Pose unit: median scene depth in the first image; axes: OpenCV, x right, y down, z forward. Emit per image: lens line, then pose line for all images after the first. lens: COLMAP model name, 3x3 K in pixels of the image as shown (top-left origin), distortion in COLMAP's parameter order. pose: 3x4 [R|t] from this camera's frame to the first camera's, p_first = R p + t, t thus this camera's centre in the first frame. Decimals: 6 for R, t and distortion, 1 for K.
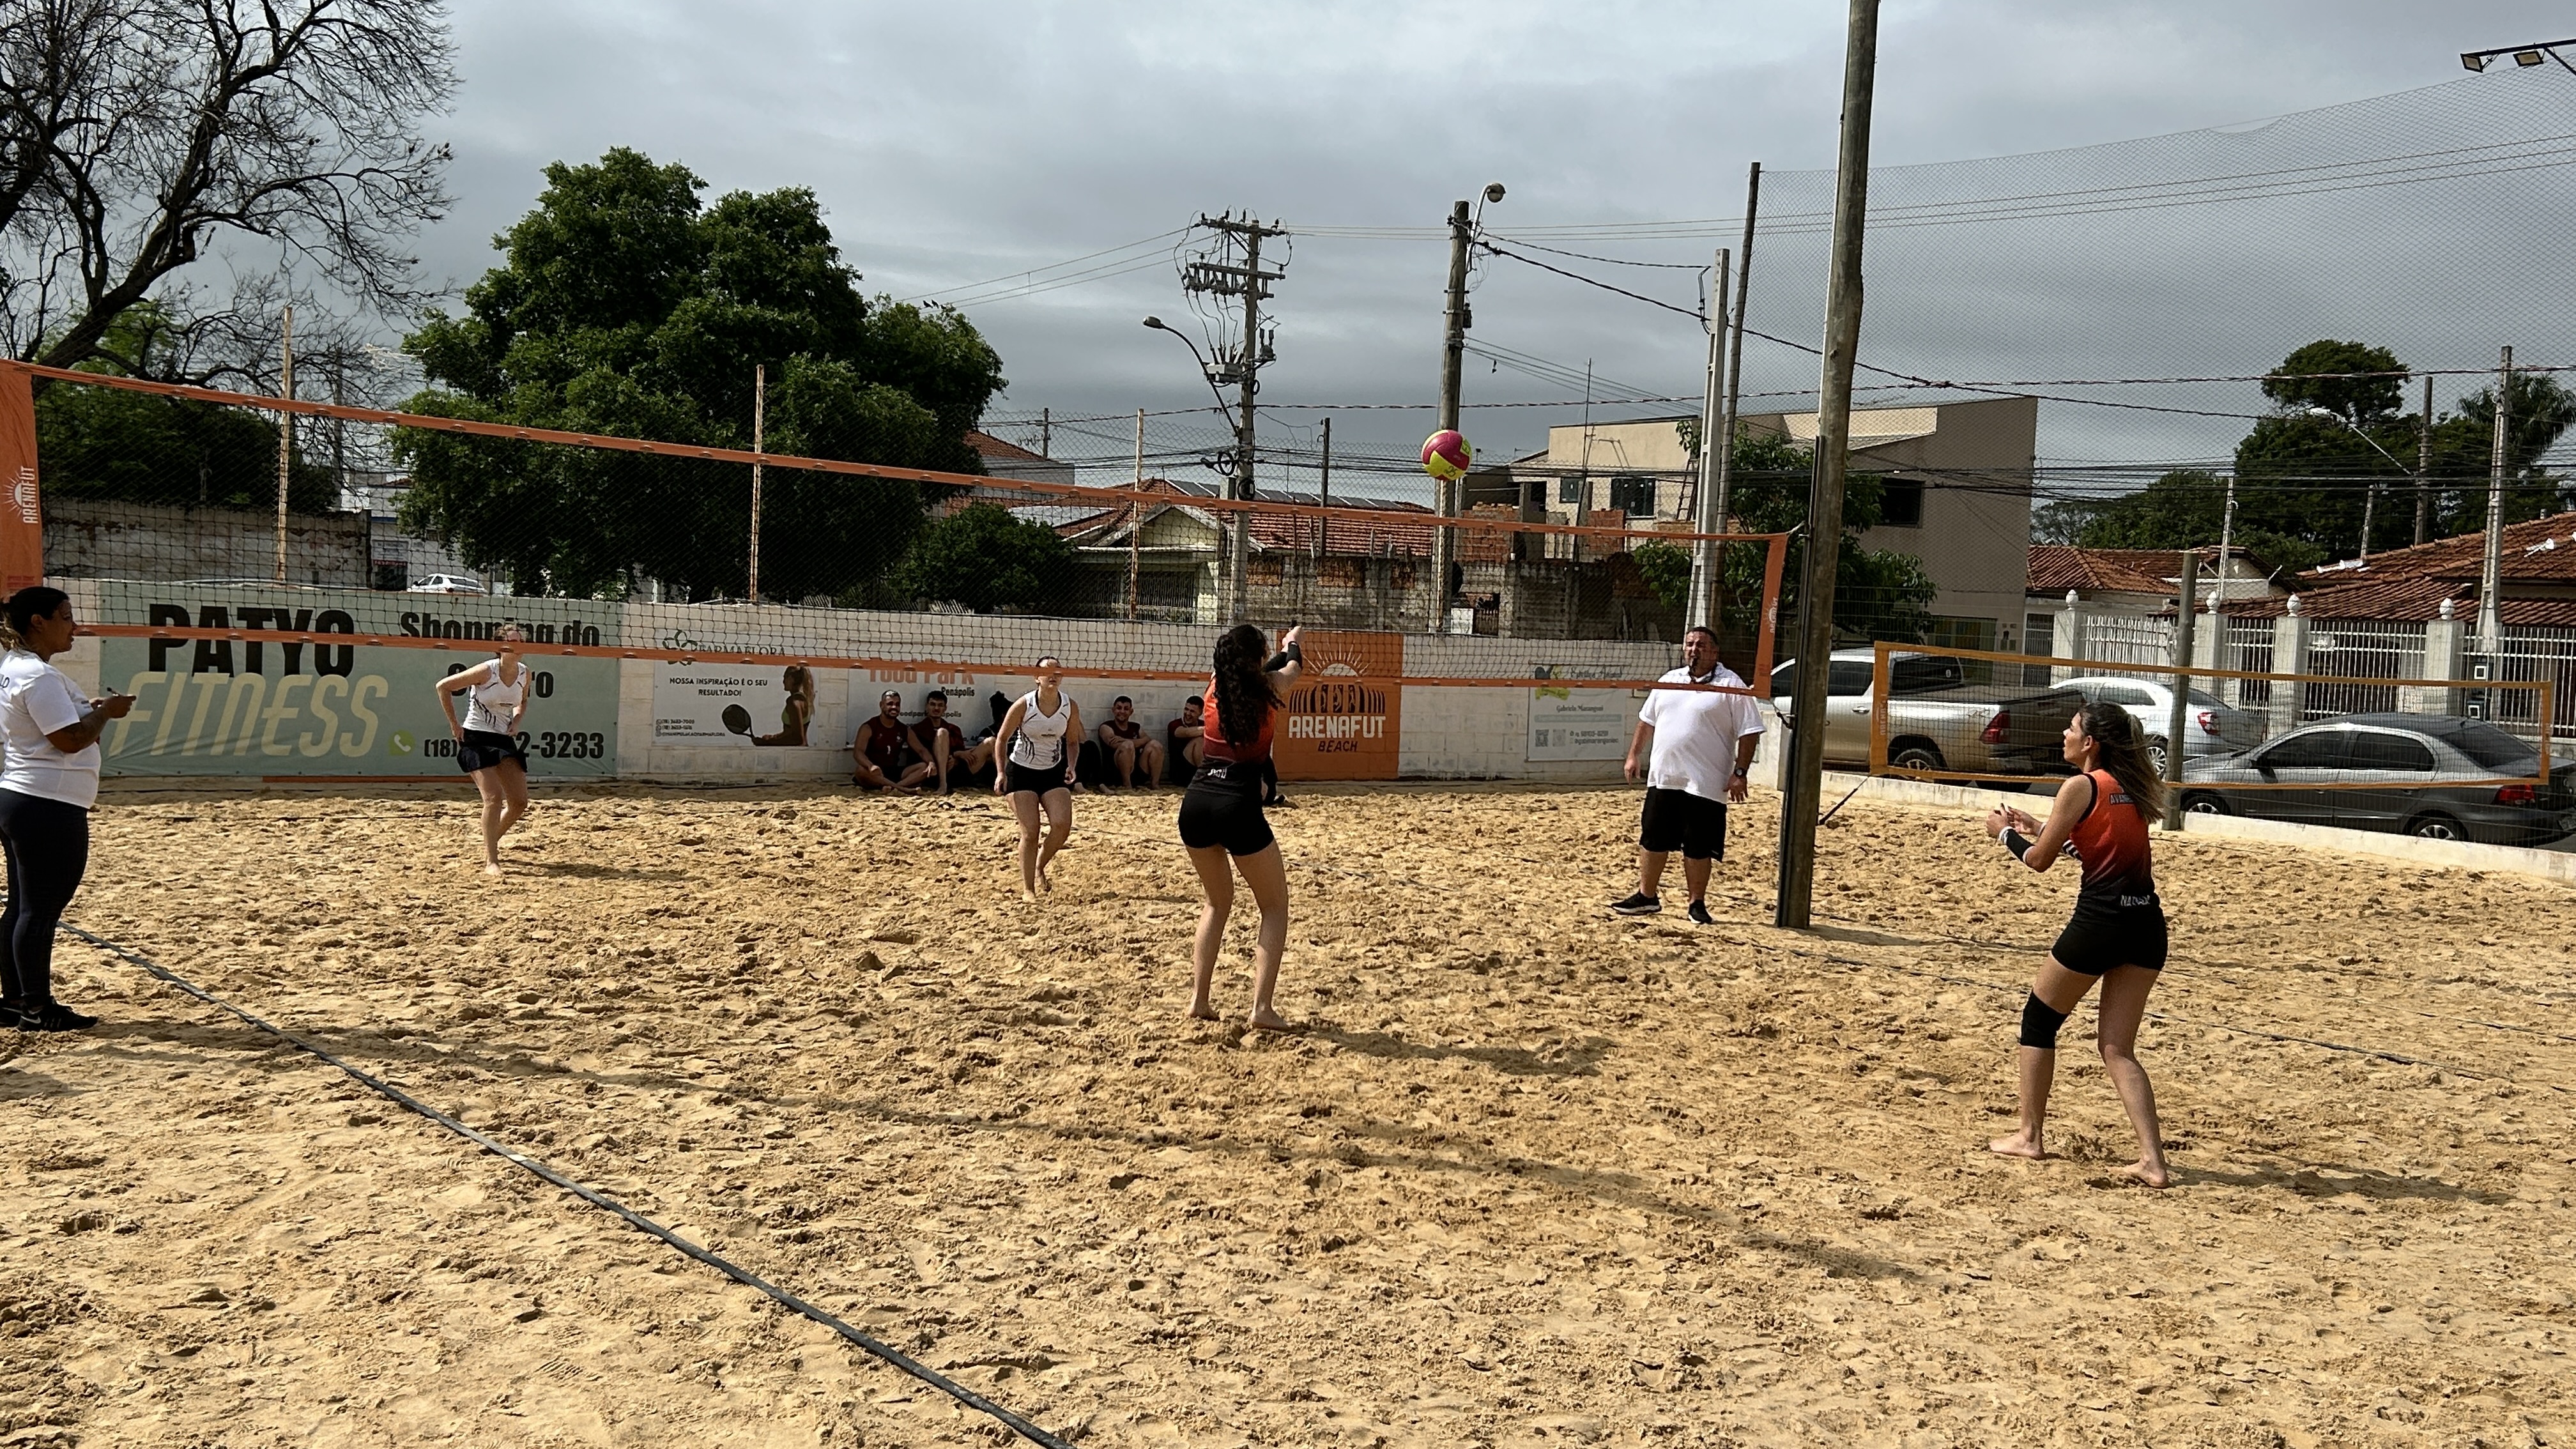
lens RADIAL K [[2474.4, 0, 1311.1], [0, 2474.4, 776.7], [0, 0, 1]] dist [0.007853, 0.000000]
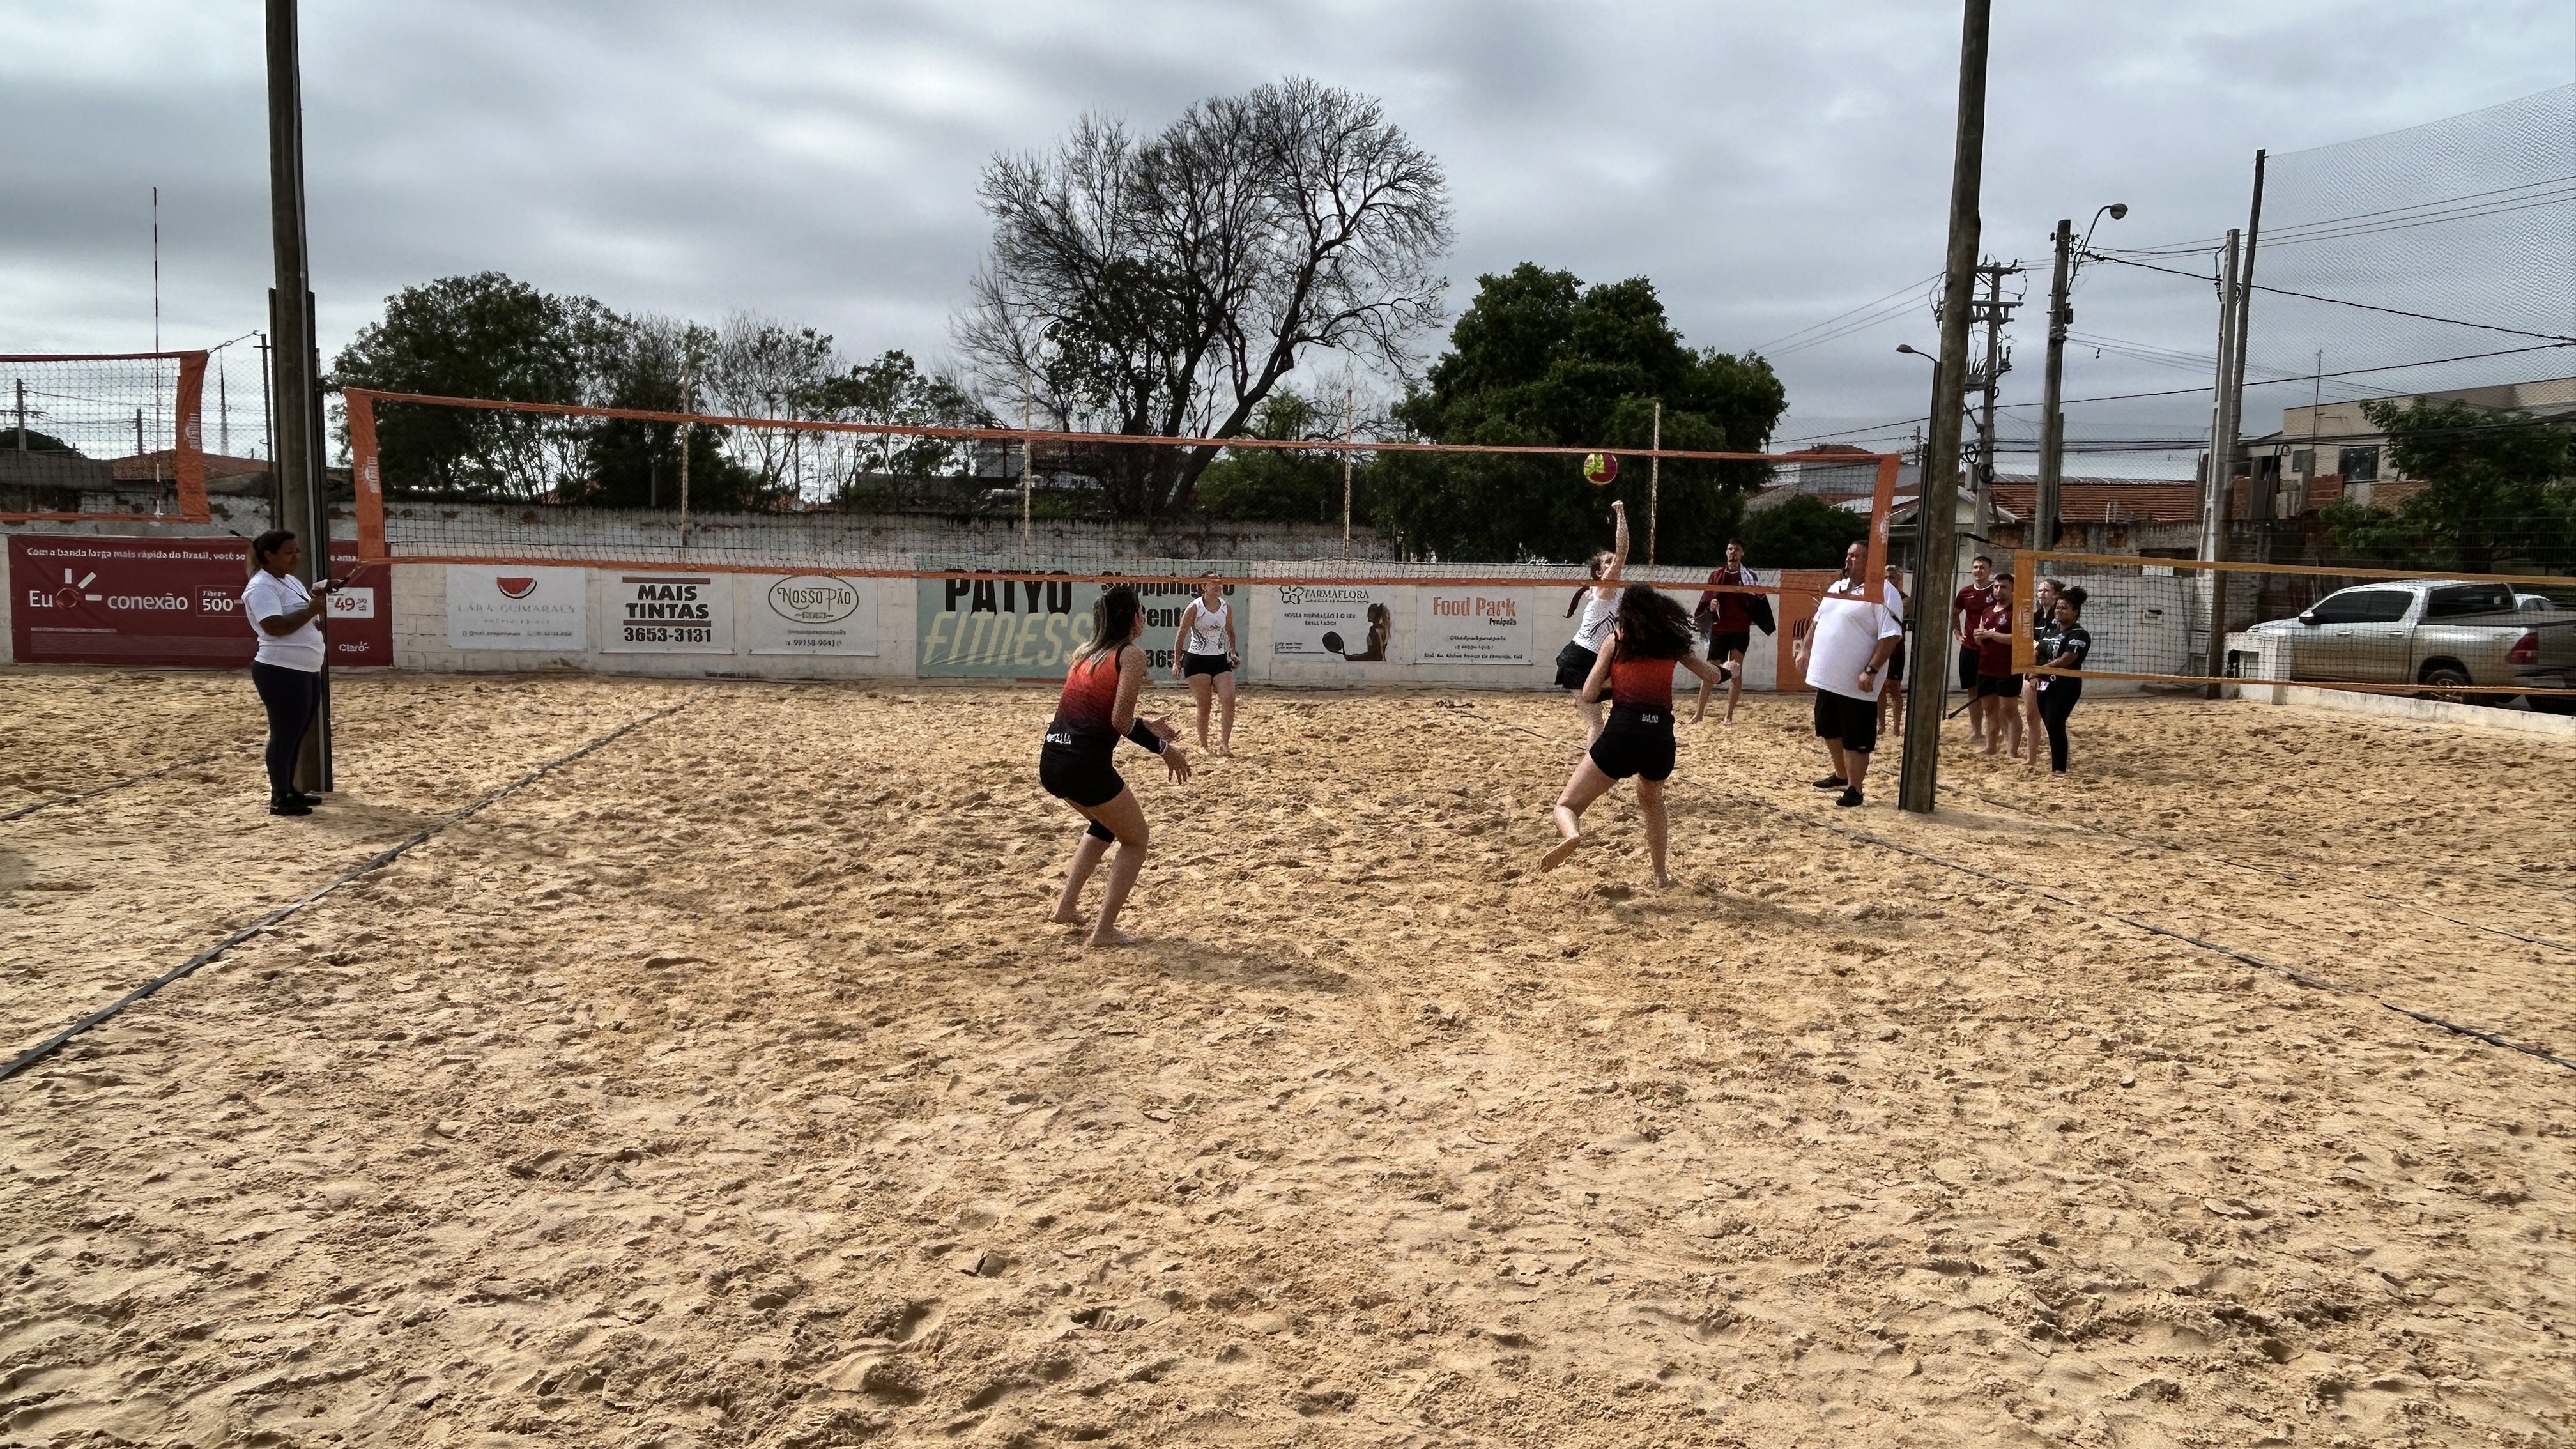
lens RADIAL K [[1687.5, 0, 1291.7], [0, 1687.5, 721.8], [0, 0, 1]] dist [0.011041, -0.007324]
pose [[0.872666, 0.015920, -0.488057, 0.093244], [-0.010231, 0.999845, 0.014321, 0.003862], [0.488210, -0.007504, 0.872694, 0.060109]]
